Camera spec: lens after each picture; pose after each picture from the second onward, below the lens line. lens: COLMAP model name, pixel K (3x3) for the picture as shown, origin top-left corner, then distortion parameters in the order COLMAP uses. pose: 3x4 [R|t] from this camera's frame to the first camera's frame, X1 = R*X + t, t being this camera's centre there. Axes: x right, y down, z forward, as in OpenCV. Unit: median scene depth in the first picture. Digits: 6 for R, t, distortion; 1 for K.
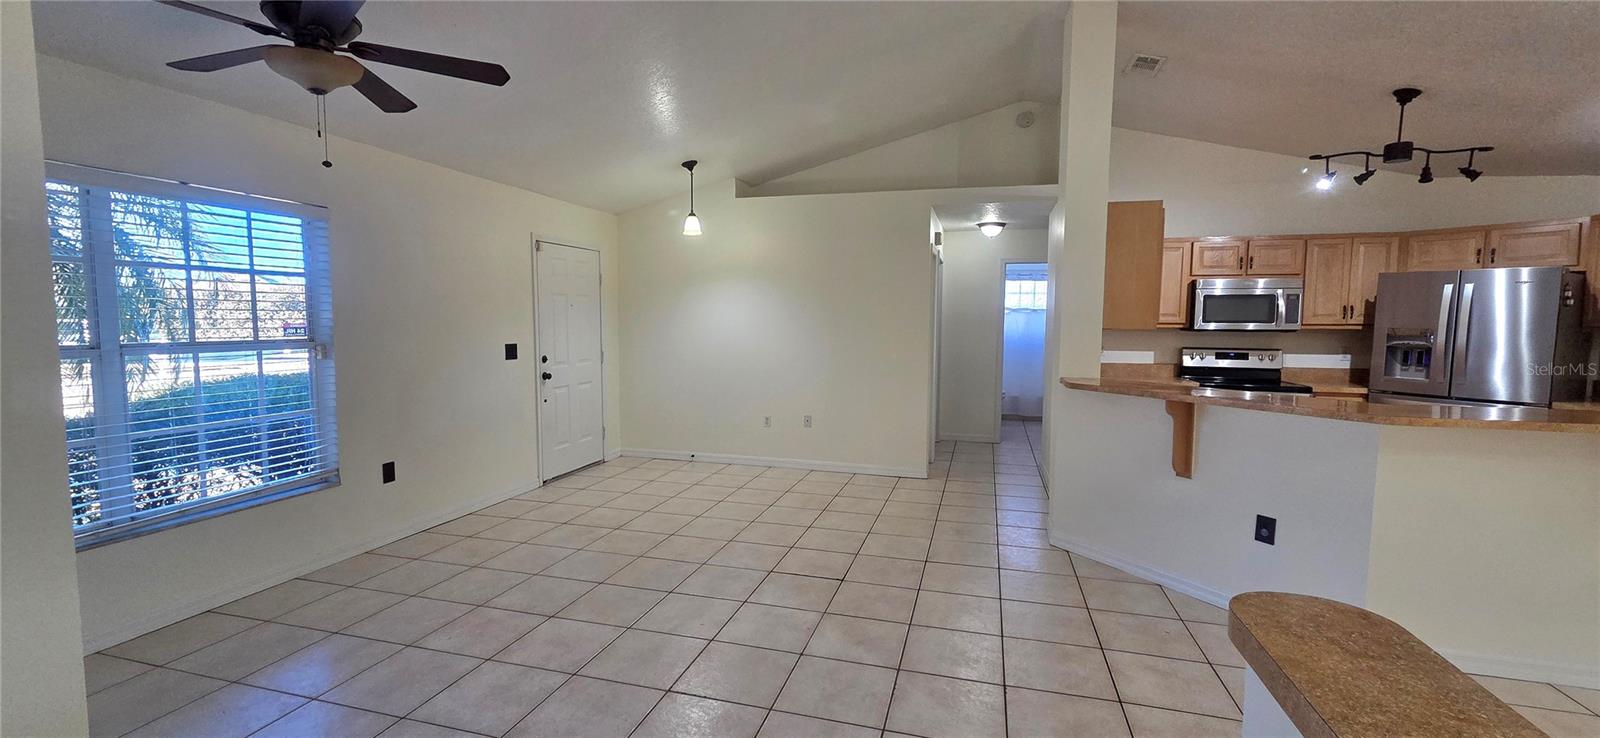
lens RADIAL K [[652.7, 0, 796.2], [0, 652.7, 370.0], [0, 0, 1]] dist [0.001434, 0.000740]
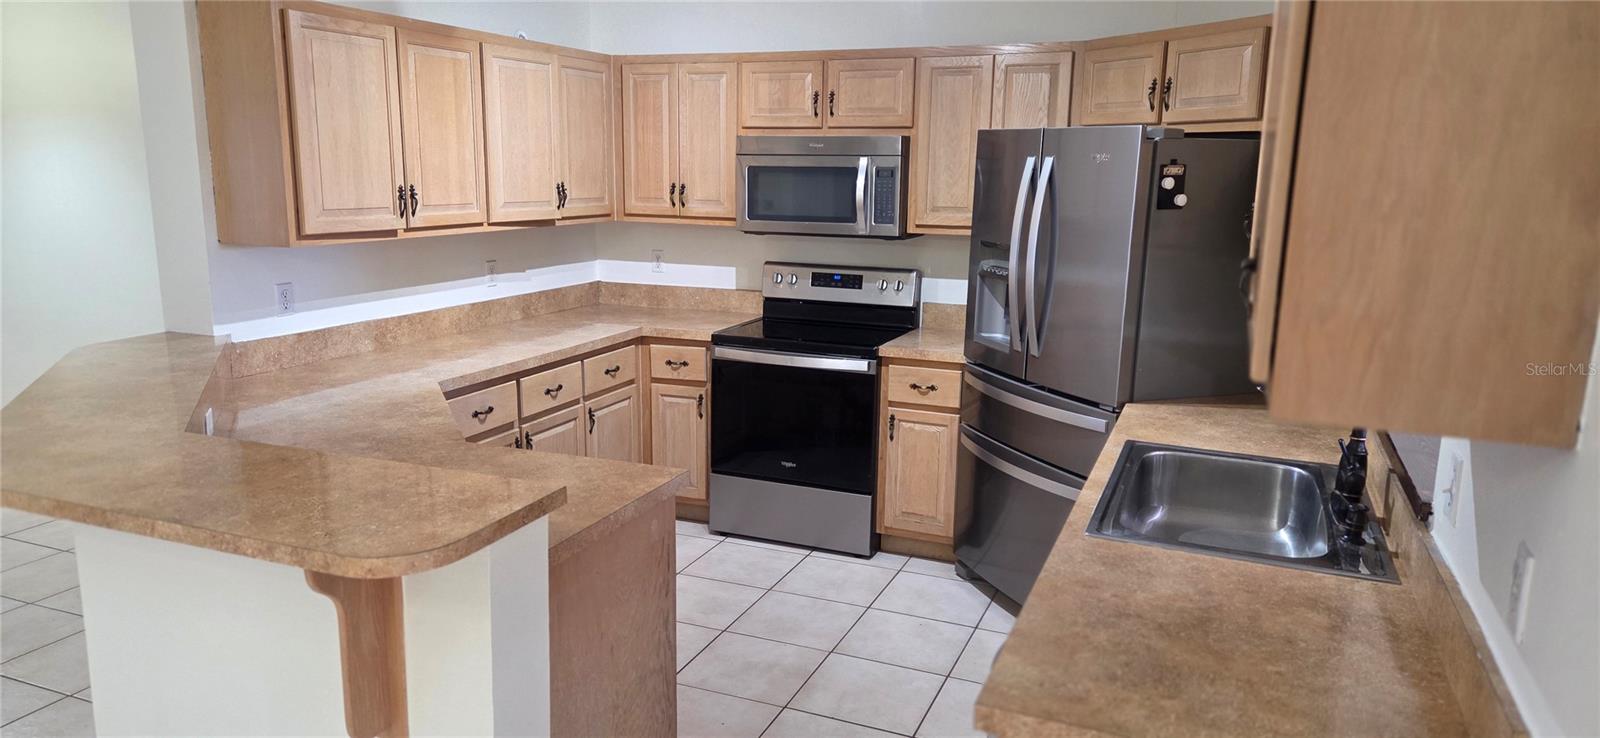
lens RADIAL K [[1068.5, 0, 774.5], [0, 1068.5, 371.5], [0, 0, 1]] dist [0.059965, -0.028289]
pose [[0.992171, 0.030220, -0.121178, 0.855914], [-0.015631, 0.992701, 0.119585, -0.060445], [0.123907, -0.116755, 0.985401, 0.143505]]
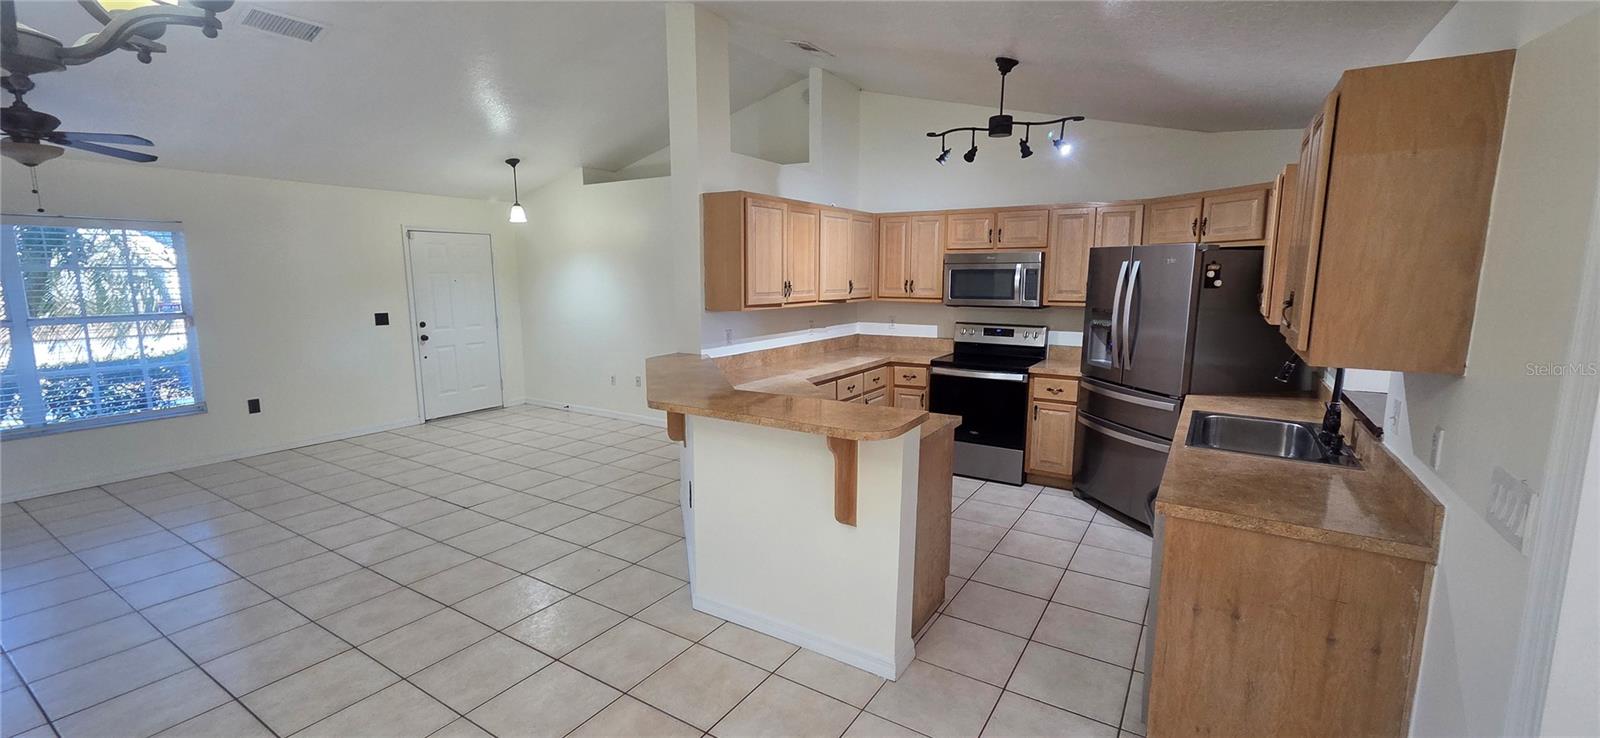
lens RADIAL K [[652.7, 0, 792.8], [0, 652.7, 369.1], [0, 0, 1]] dist [0.001434, 0.000740]
pose [[0.957199, 0.035724, -0.287216, 0.773536], [-0.015386, 0.997231, 0.072757, -0.038566], [0.289020, -0.065224, 0.955099, -0.012022]]
